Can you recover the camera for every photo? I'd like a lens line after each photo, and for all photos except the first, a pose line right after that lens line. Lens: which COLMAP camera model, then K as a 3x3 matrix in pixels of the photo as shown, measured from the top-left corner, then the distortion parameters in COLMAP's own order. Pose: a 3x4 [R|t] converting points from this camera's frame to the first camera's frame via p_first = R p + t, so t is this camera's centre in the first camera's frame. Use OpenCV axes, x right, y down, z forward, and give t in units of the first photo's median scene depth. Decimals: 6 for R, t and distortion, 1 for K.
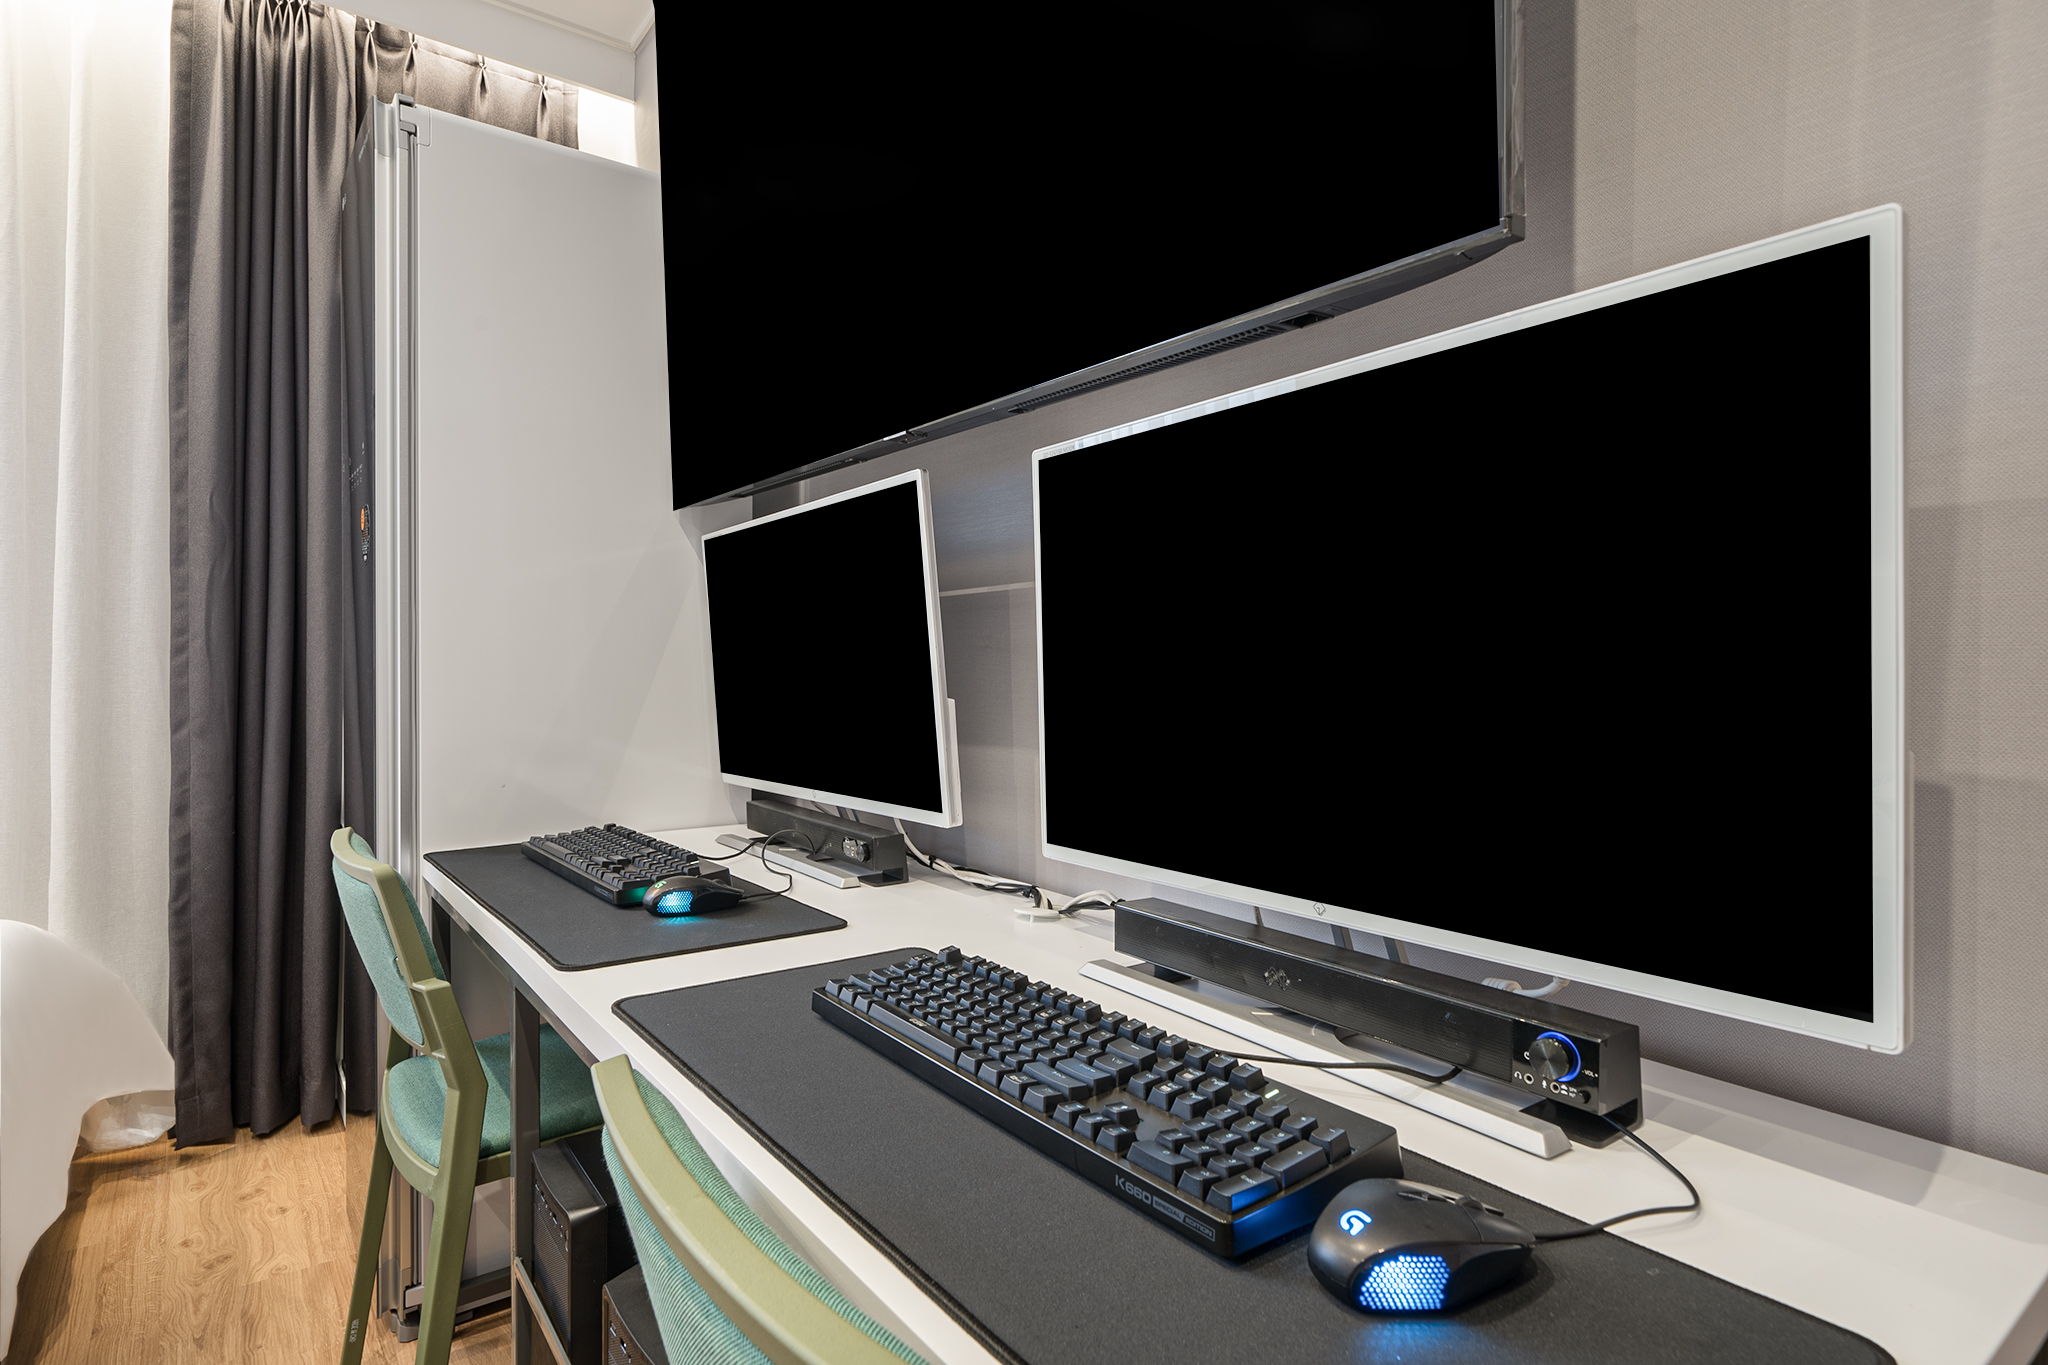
lens RADIAL K [[1076.7, 0, 1033.4], [0, 1076.7, 670.6], [0, 0, 1]] dist [0.003358, 0.000079]
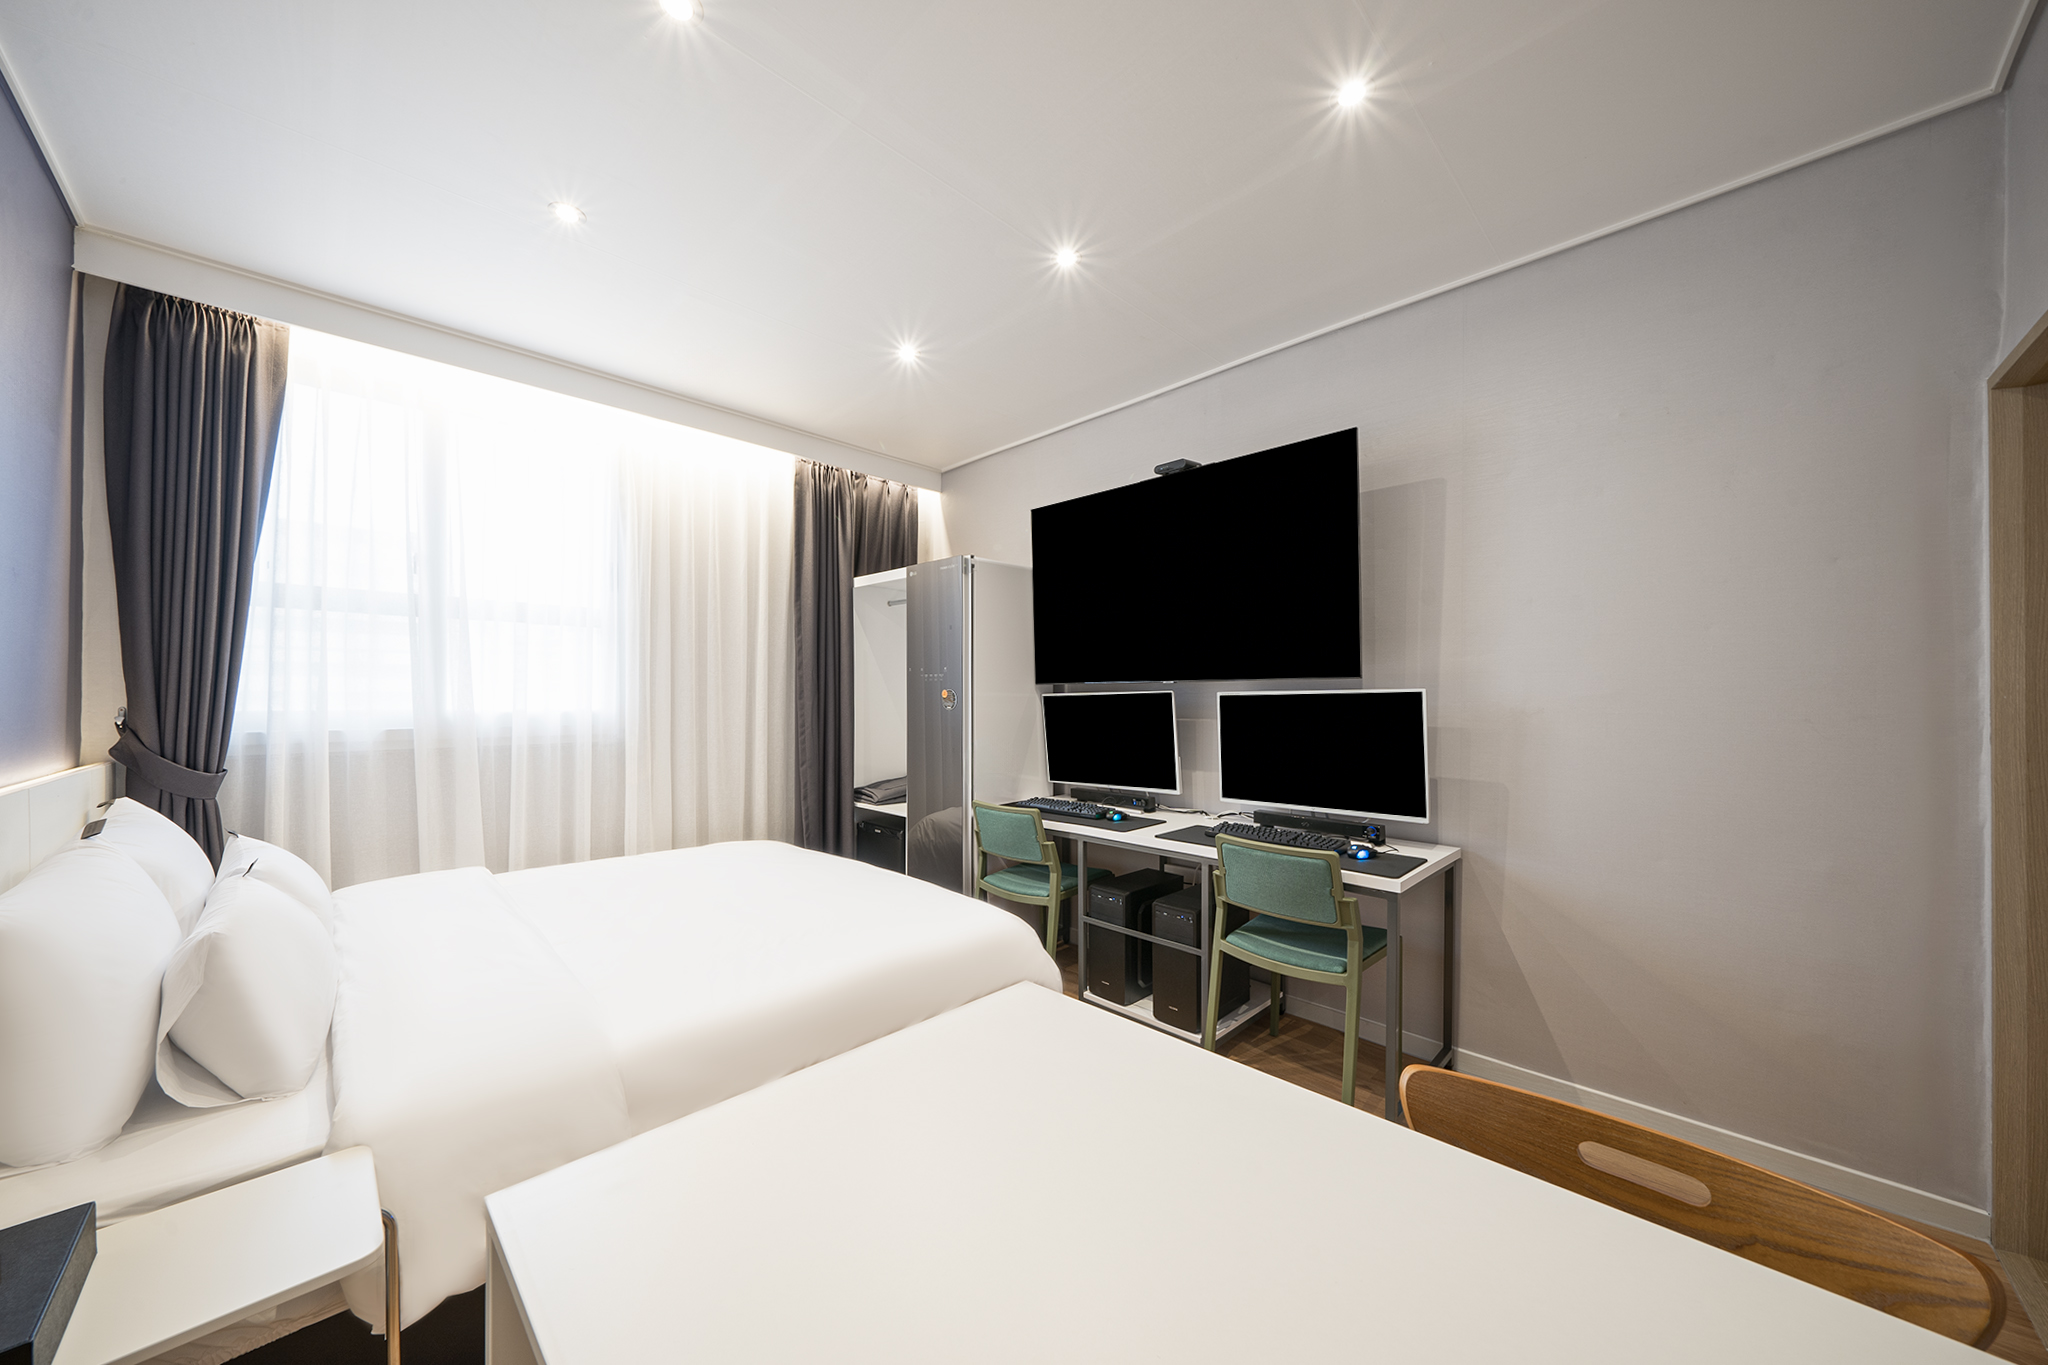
lens RADIAL K [[707.8, 0, 1014.5], [0, 707.8, 684.4], [0, 0, 1]] dist [0.001751, 0.000161]
pose [[0.990488, -0.009264, 0.137287, -0.898092], [0.011115, 0.999857, -0.012718, -0.180111], [-0.137150, 0.014123, 0.990450, -1.158619]]
